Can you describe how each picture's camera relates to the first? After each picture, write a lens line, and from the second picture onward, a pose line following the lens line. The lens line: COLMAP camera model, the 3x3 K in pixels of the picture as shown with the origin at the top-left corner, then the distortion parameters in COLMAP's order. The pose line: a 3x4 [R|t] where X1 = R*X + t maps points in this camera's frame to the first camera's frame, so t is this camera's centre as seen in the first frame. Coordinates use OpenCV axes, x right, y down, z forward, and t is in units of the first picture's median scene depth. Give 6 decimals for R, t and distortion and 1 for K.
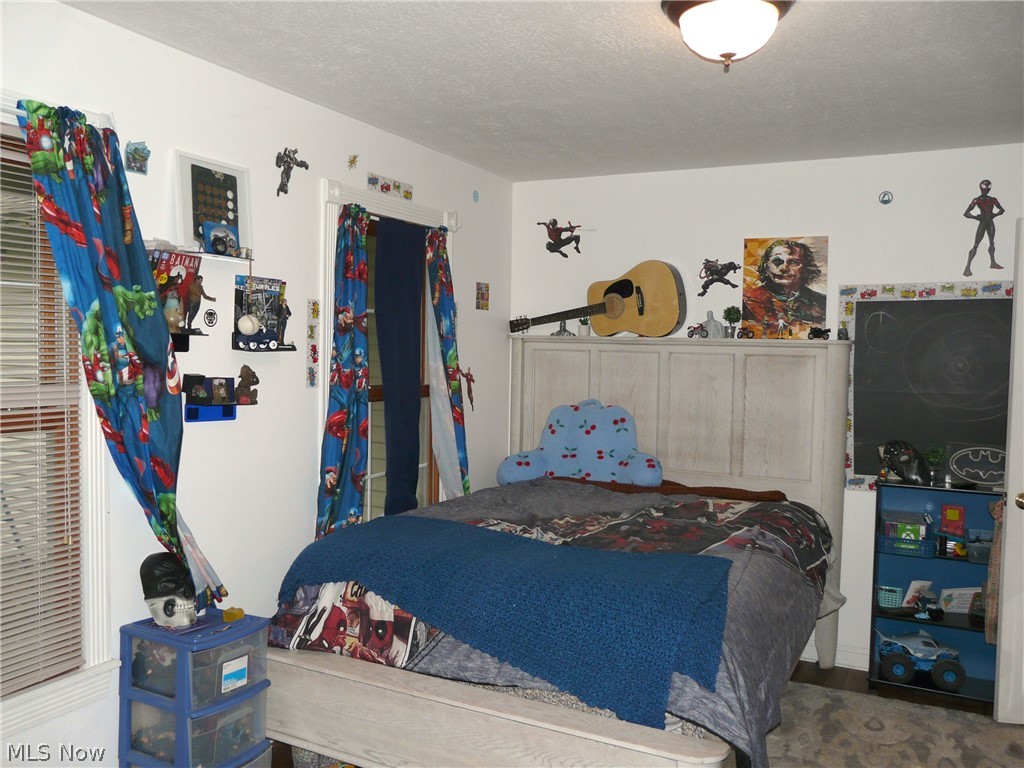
lens RADIAL K [[842.3, 0, 511.2], [0, 842.3, 384.5], [0, 0, 1]] dist [-0.042026, 0.046176]
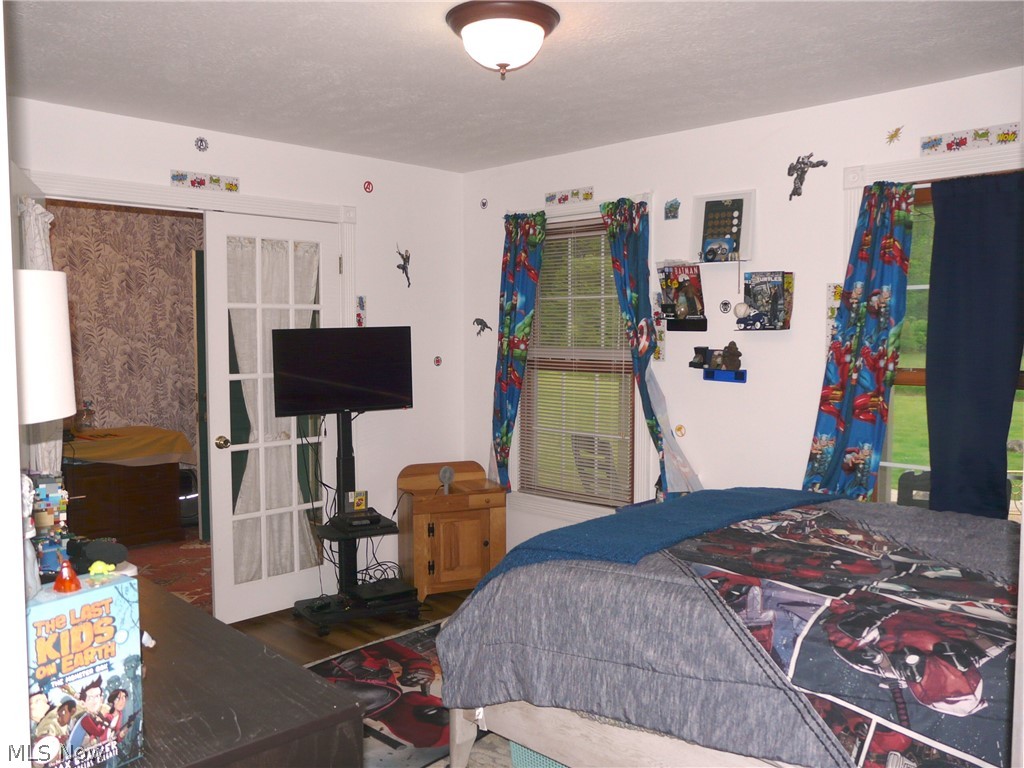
lens RADIAL K [[842.3, 0, 511.2], [0, 842.3, 385.9], [0, 0, 1]] dist [-0.042026, 0.046176]
pose [[-0.287793, 0.047659, -0.956506, 1.026515], [-0.048471, 0.996756, 0.064249, -0.020281], [0.956465, 0.064853, -0.284549, 1.017104]]
